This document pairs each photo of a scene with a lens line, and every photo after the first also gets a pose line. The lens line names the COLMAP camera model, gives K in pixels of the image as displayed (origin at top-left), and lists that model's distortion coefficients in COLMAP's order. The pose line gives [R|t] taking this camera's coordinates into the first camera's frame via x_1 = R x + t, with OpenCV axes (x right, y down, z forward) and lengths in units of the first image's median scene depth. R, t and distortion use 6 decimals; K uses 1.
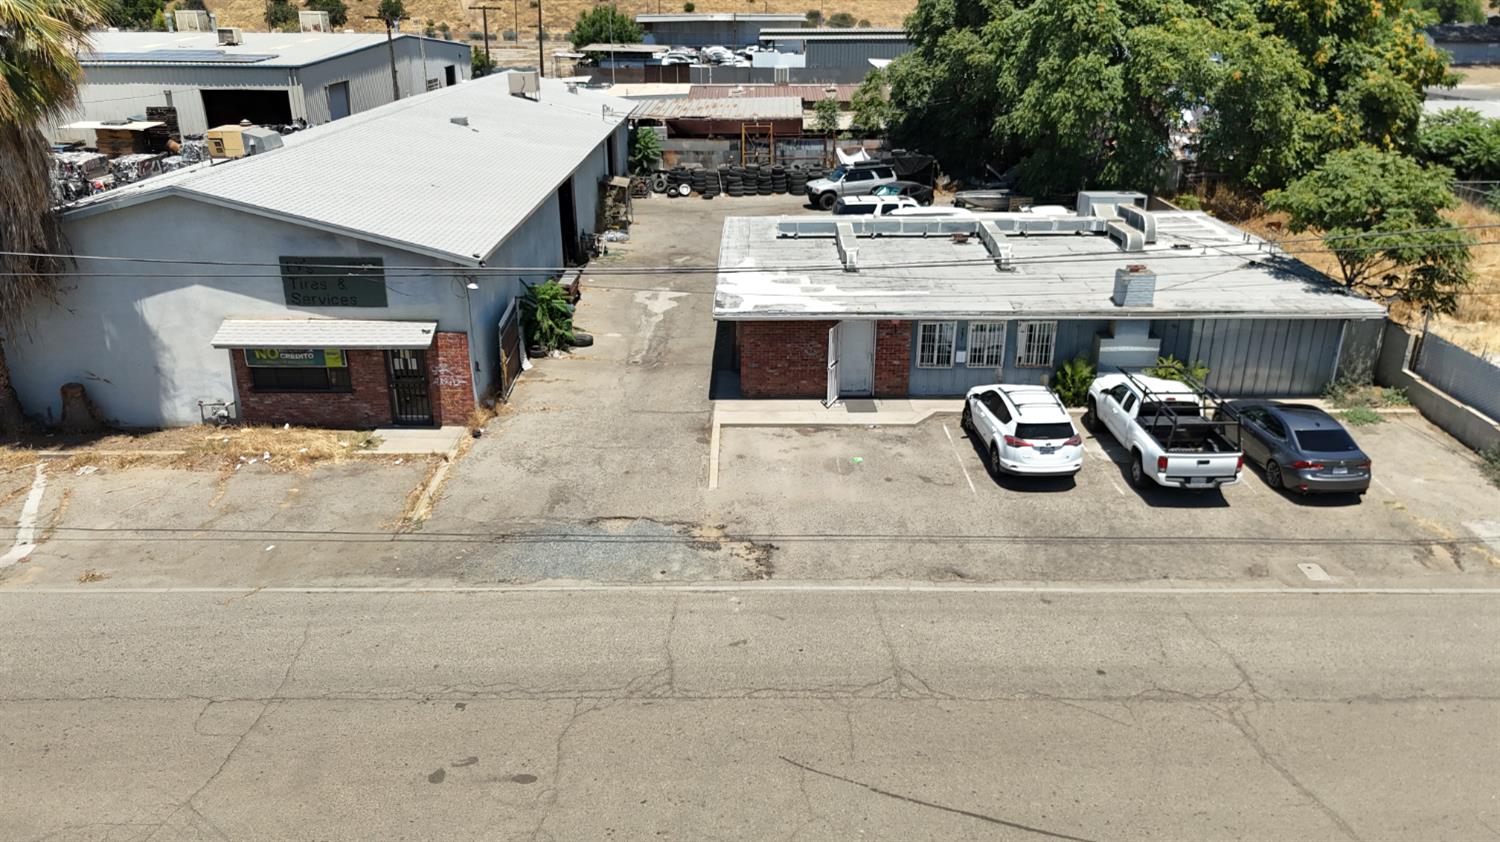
lens RADIAL K [[1112.2, 0, 750.0], [0, 1112.2, 421.0], [0, 0, 1]] dist [0.067212, -0.064881]
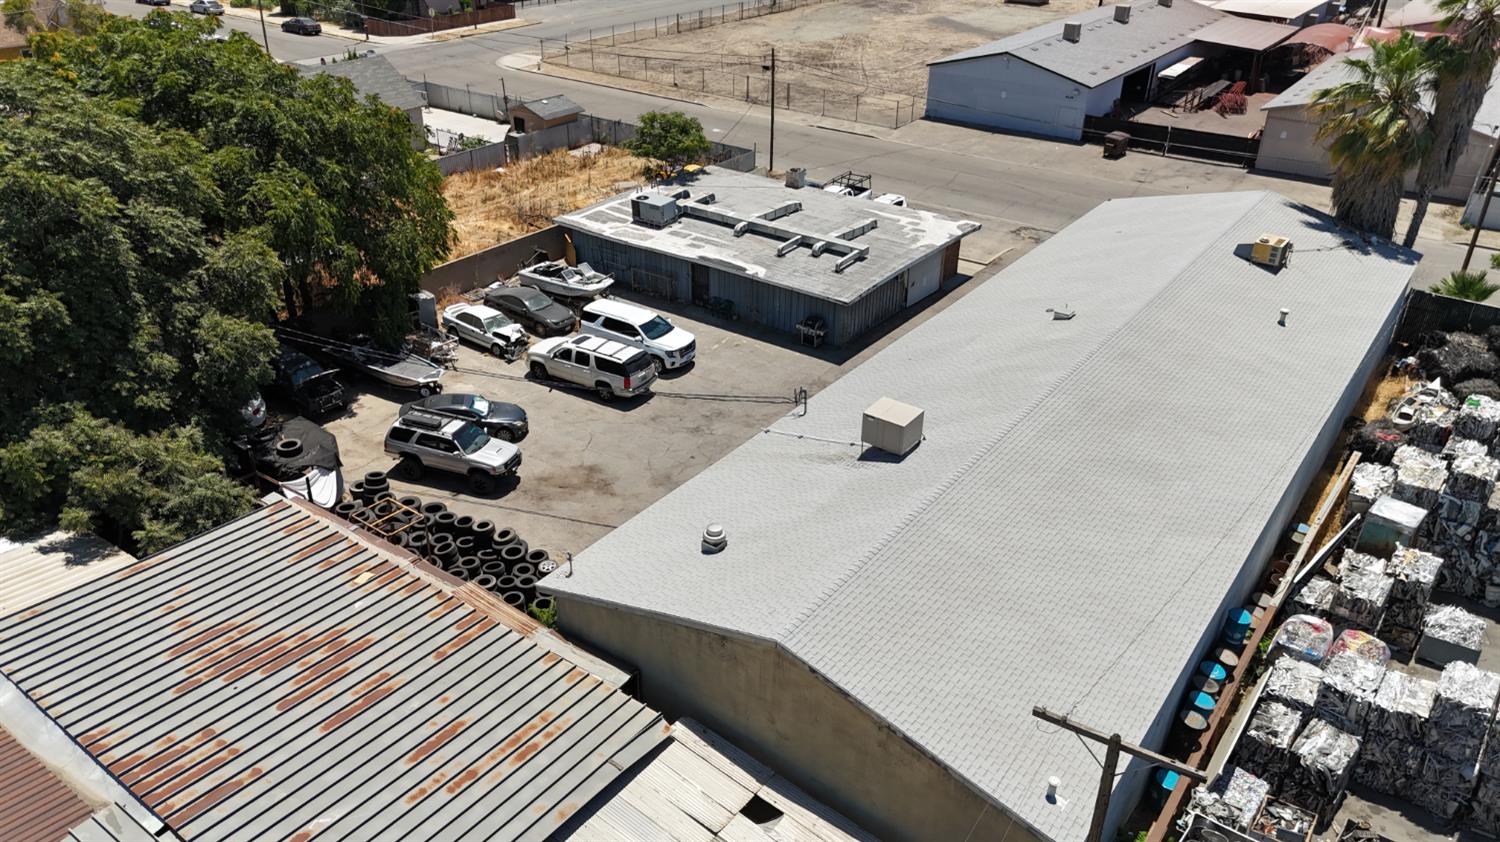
lens RADIAL K [[1110.7, 0, 750.0], [0, 1110.7, 421.0], [0, 0, 1]] dist [0.067661, -0.069274]
pose [[-0.814515, -0.282348, 0.506799, -0.797670], [0.202037, 0.680838, 0.704017, -1.333008], [-0.543826, 0.675825, -0.497508, 2.456172]]
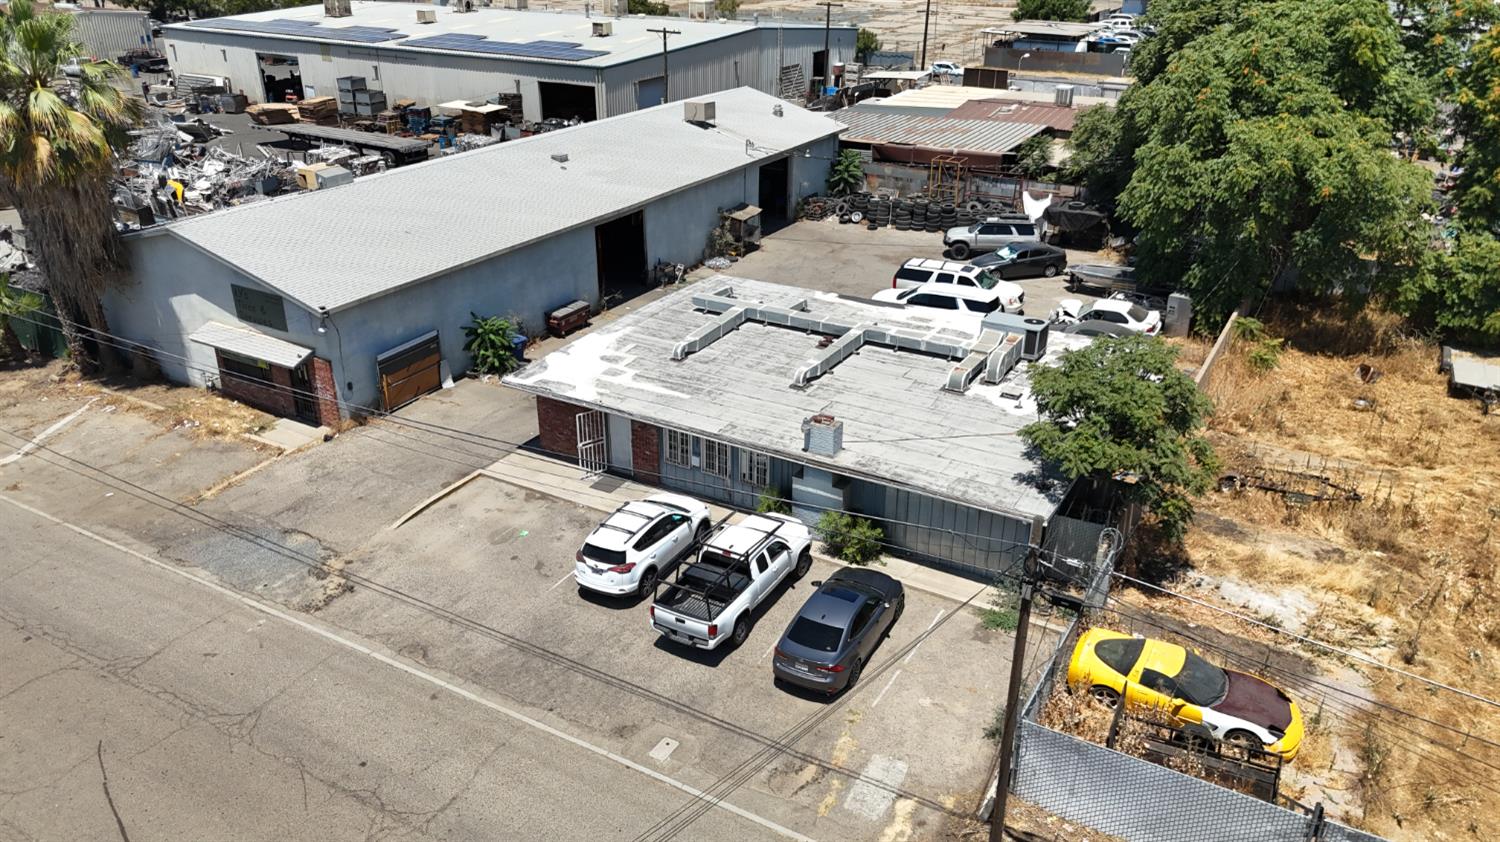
lens RADIAL K [[1106.6, 0, 750.5], [0, 1106.6, 421.9], [0, 0, 1]] dist [0.070121, -0.066391]
pose [[0.868552, 0.212272, -0.447837, 0.755348], [-0.184441, 0.977169, 0.105462, -0.232635], [0.459999, -0.009000, 0.887874, 0.064717]]
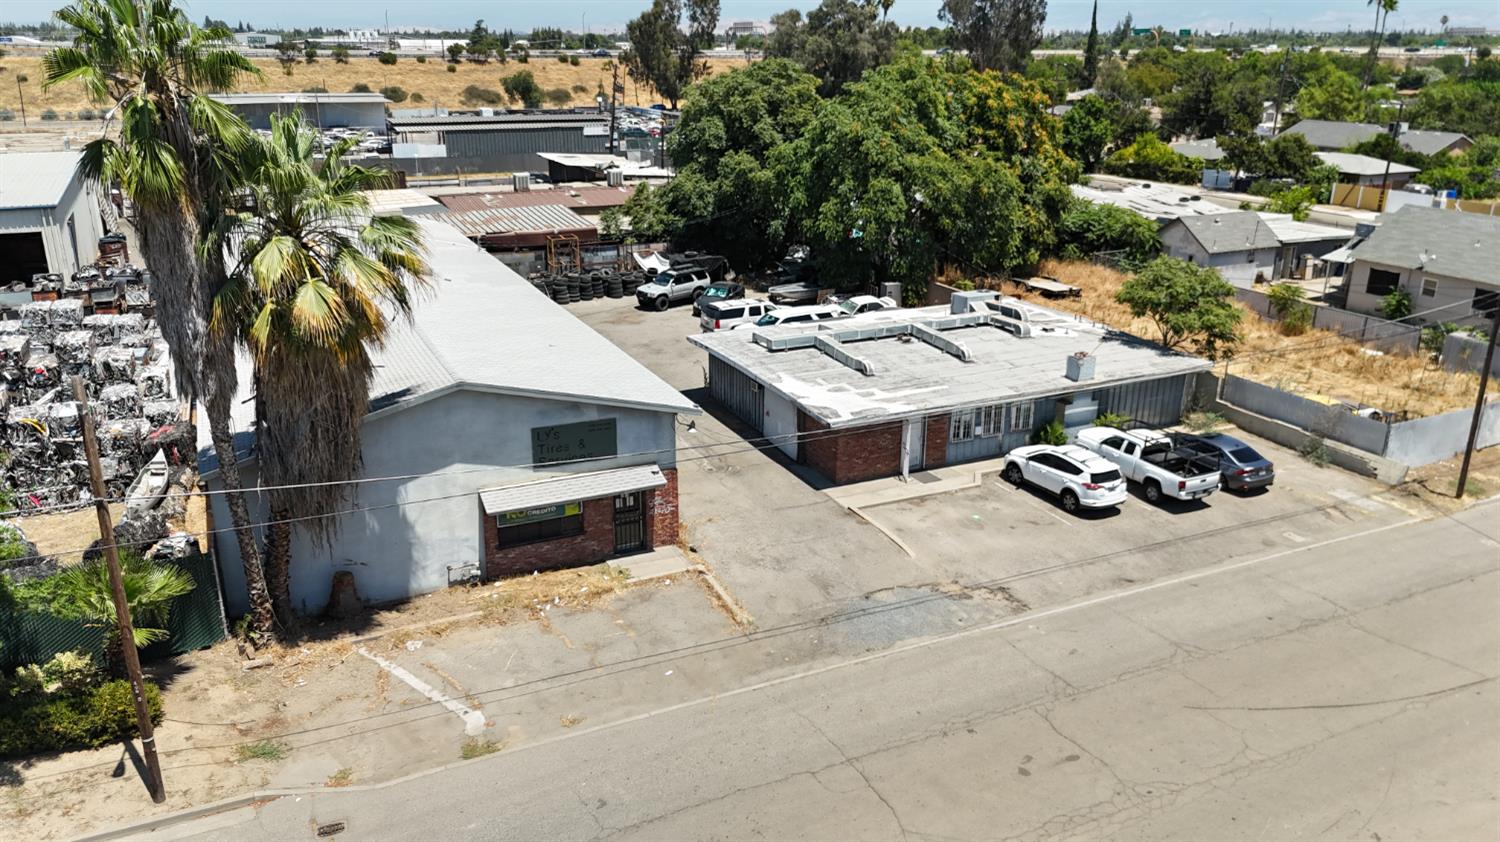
lens RADIAL K [[1110.7, 0, 750.0], [0, 1110.7, 421.0], [0, 0, 1]] dist [0.067661, -0.069274]
pose [[0.901618, -0.133873, 0.411294, -0.656472], [0.151035, 0.988484, -0.009348, -0.104301], [-0.405306, 0.070548, 0.911455, -0.135548]]
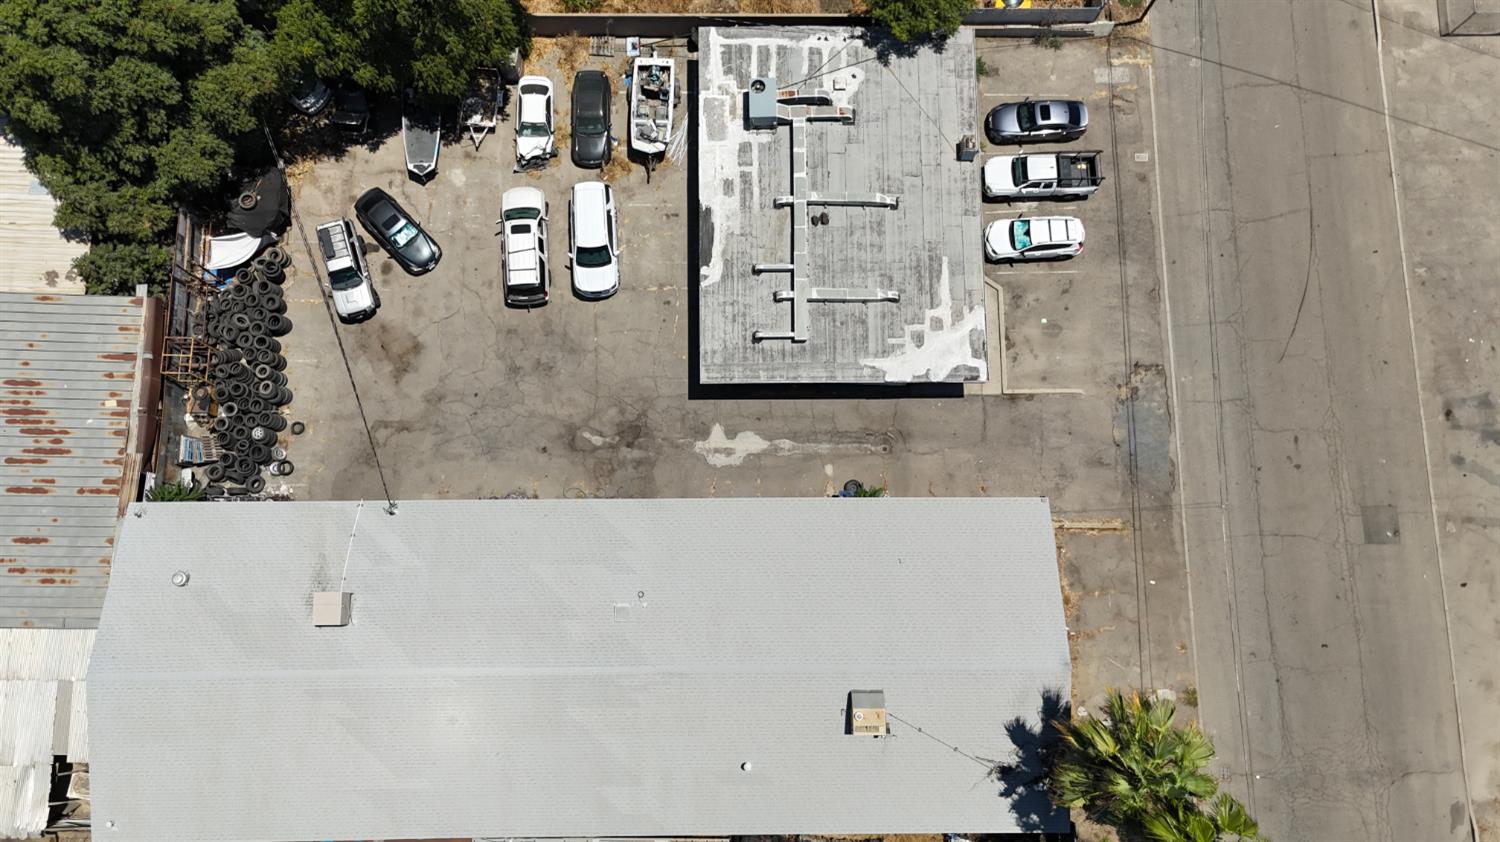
lens RADIAL K [[1112.2, 0, 750.0], [0, 1112.2, 421.0], [0, 0, 1]] dist [0.067212, -0.064881]
pose [[-0.013961, -0.980362, 0.196709, -0.434282], [0.349307, 0.179552, 0.919644, -1.831782], [-0.936904, 0.081551, 0.339941, 0.775653]]
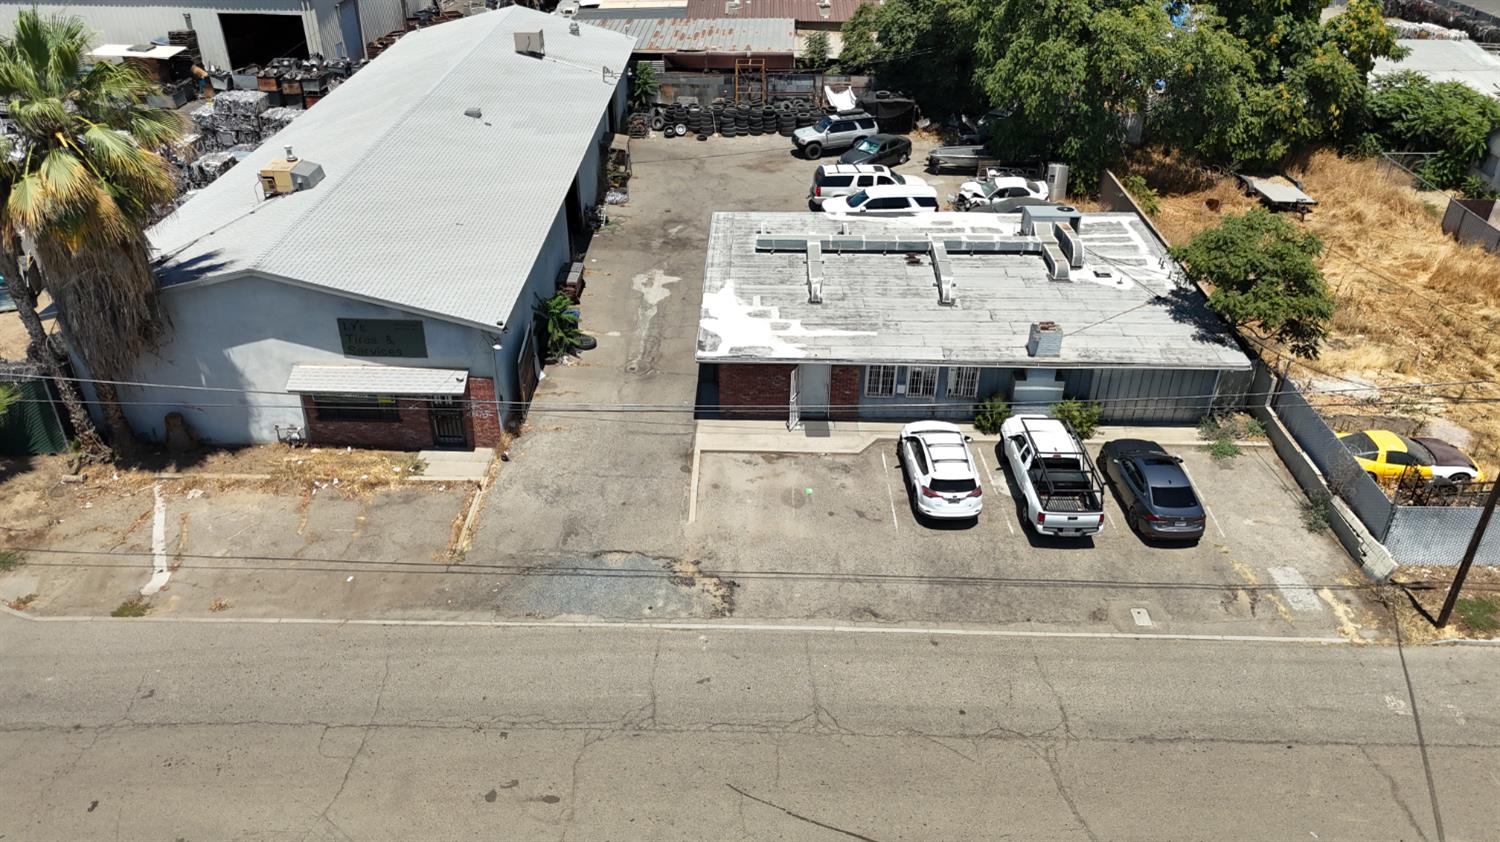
lens RADIAL K [[1106.6, 0, 750.5], [0, 1106.6, 421.9], [0, 0, 1]] dist [0.070121, -0.066391]
pose [[0.999885, 0.014979, -0.002319, 0.030970], [-0.014374, 0.985568, 0.168668, -0.234933], [0.004812, -0.168615, 0.985670, -0.198127]]
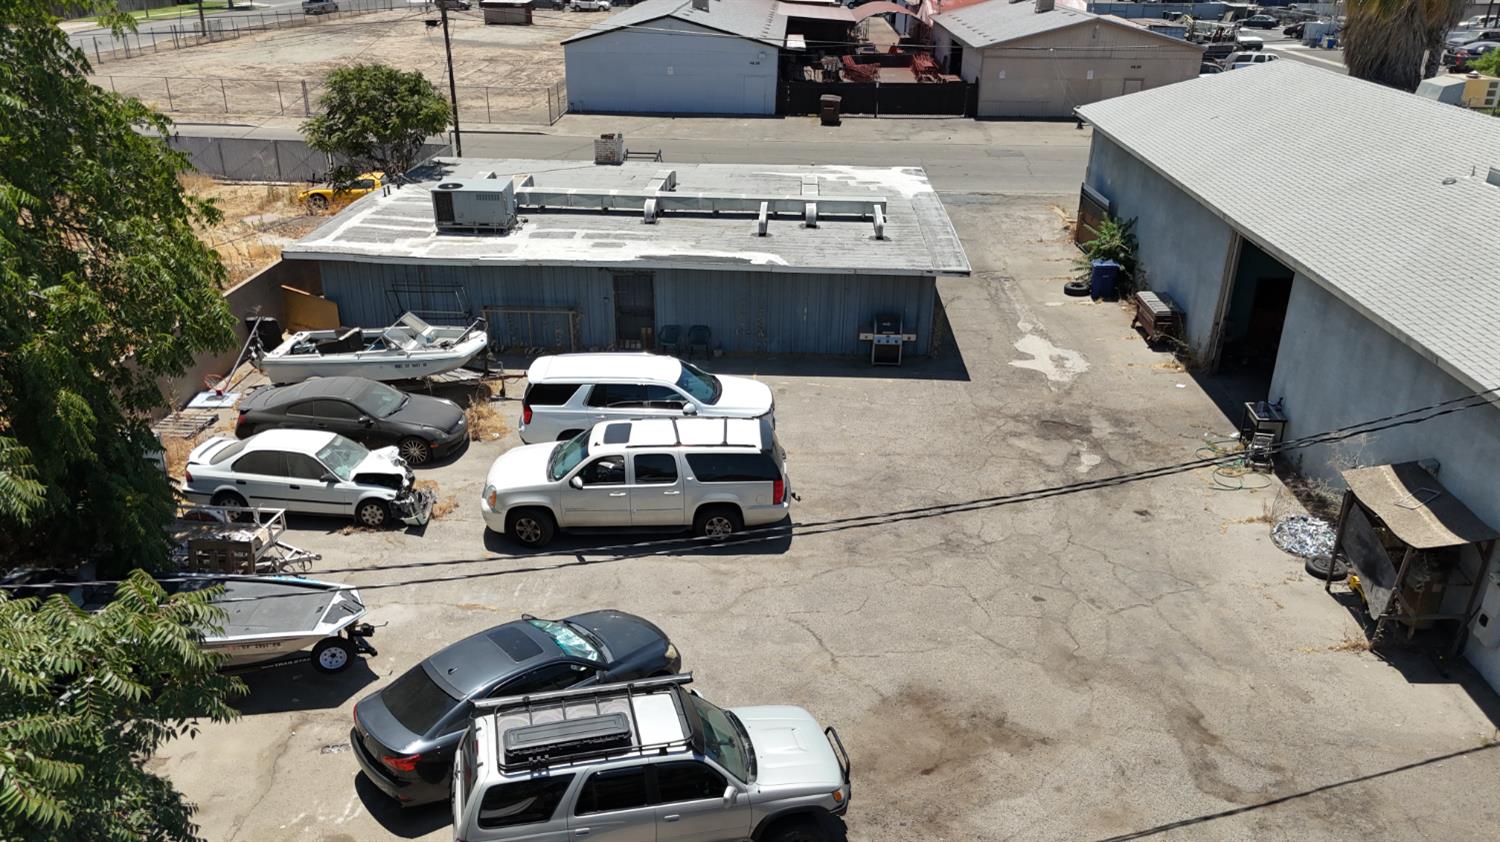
lens RADIAL K [[1117.6, 0, 749.5], [0, 1117.6, 408.4], [0, 0, 1]] dist [0.055741, -0.042713]
pose [[-0.999283, -0.019437, 0.032485, 0.127235], [0.008958, 0.712339, 0.701778, -0.861702], [-0.036781, 0.701566, -0.711654, 2.220461]]
